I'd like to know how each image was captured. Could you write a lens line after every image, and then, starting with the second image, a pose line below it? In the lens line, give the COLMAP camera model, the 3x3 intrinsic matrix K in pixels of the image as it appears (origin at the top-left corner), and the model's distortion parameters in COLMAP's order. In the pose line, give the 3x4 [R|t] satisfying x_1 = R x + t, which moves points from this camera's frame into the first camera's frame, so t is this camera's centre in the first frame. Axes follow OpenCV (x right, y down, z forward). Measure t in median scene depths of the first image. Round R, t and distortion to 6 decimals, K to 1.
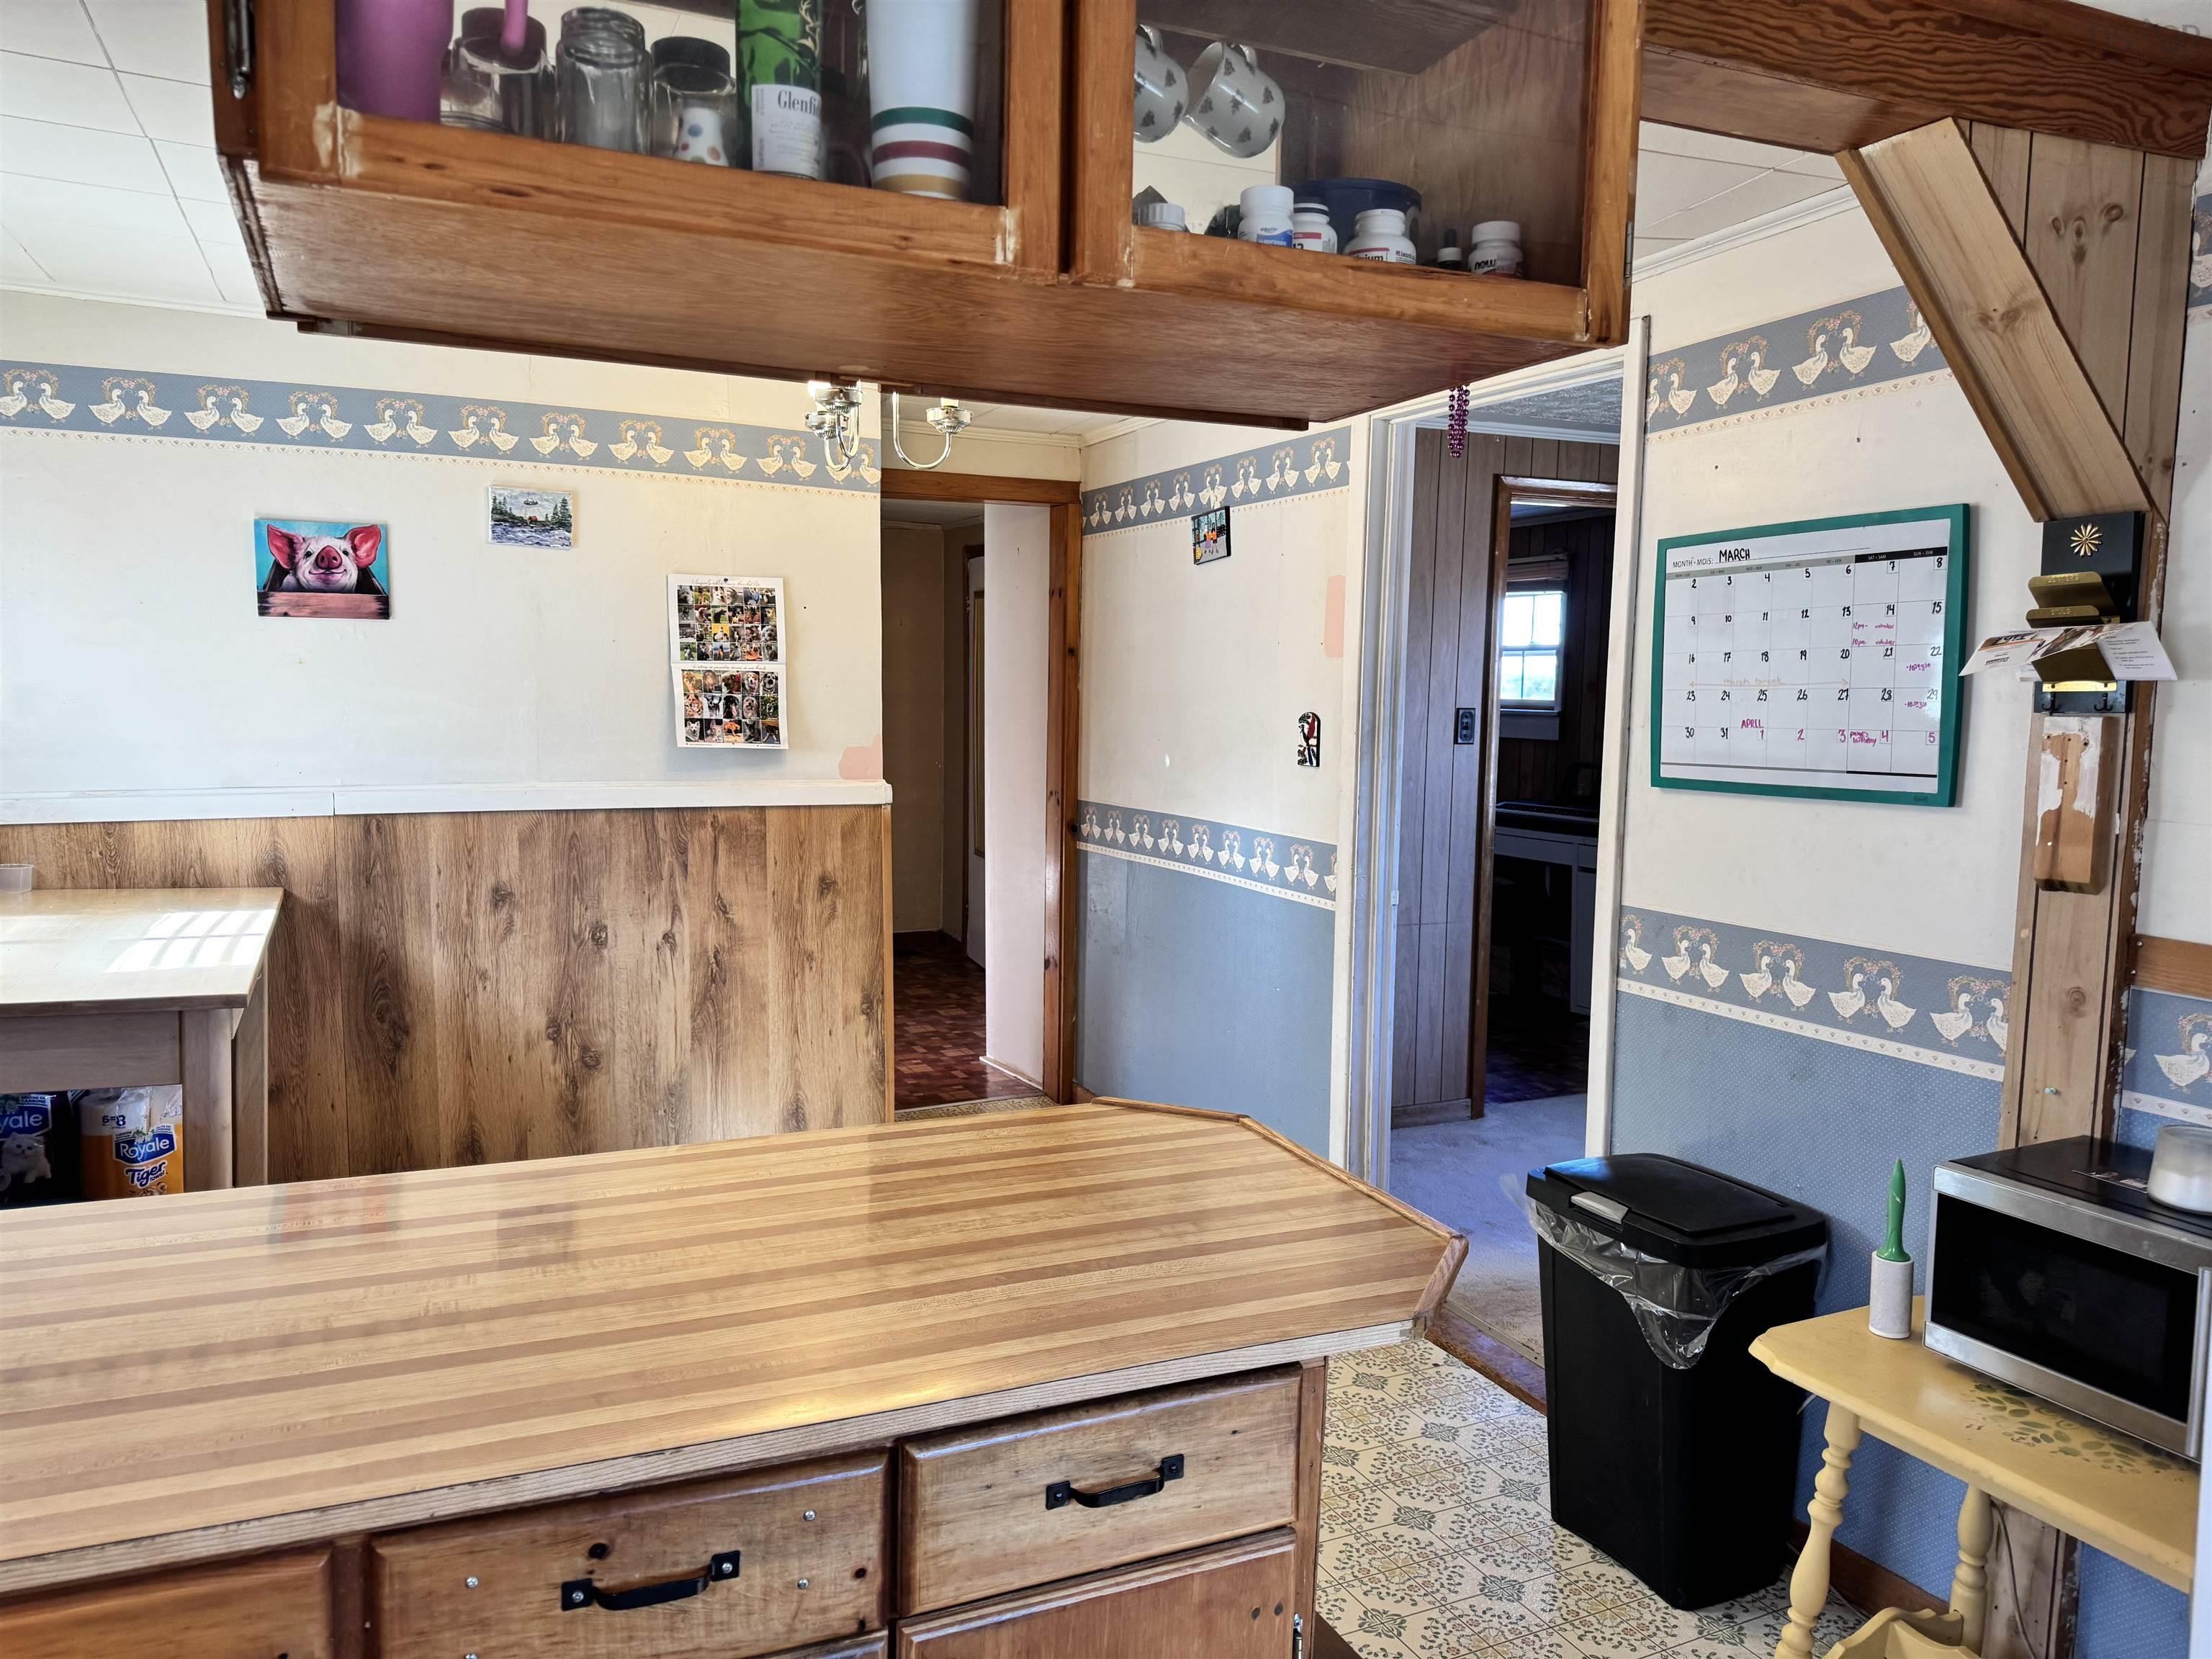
lens RADIAL K [[1573.3, 0, 1112.9], [0, 1573.3, 823.8], [0, 0, 1]] dist [0.067257, -0.073220]
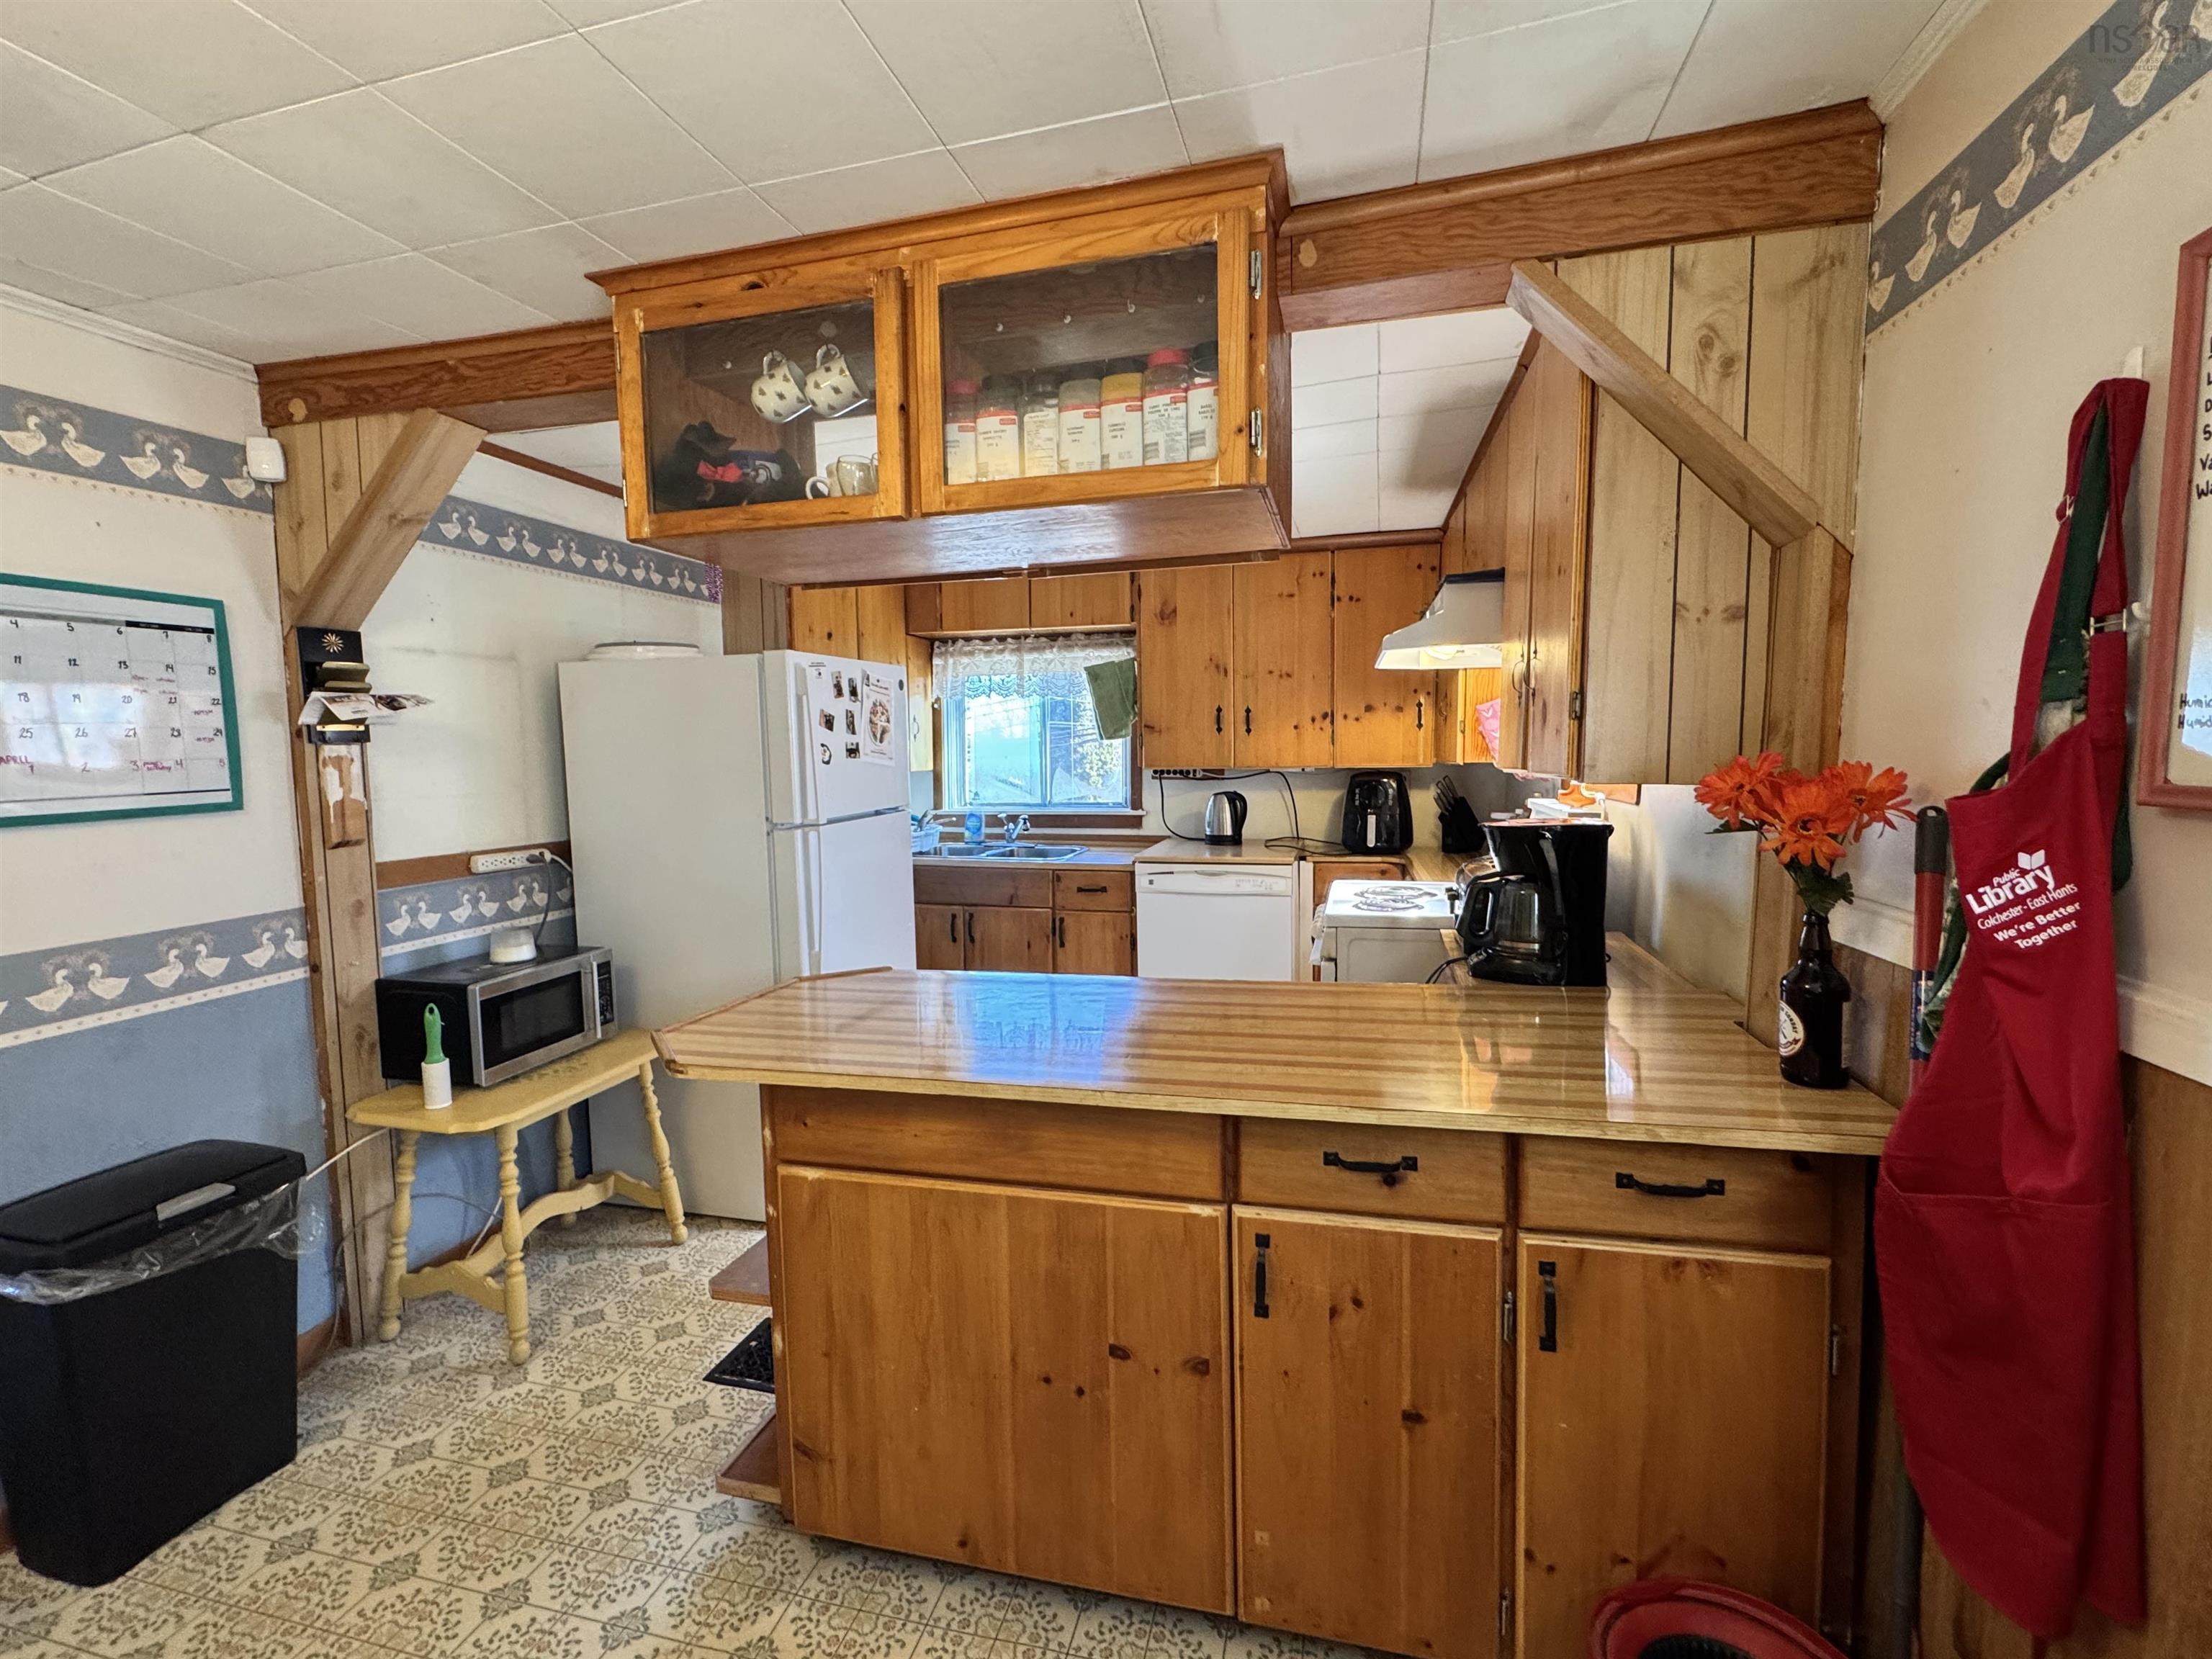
lens RADIAL K [[967.8, 0, 1116.5], [0, 967.8, 825.7], [0, 0, 1]] dist [-0.003051, -0.000832]
pose [[-0.779039, -0.051787, 0.624832, -0.391293], [0.059927, 0.985870, 0.156427, -0.052231], [-0.624104, 0.159307, -0.764928, 0.713282]]
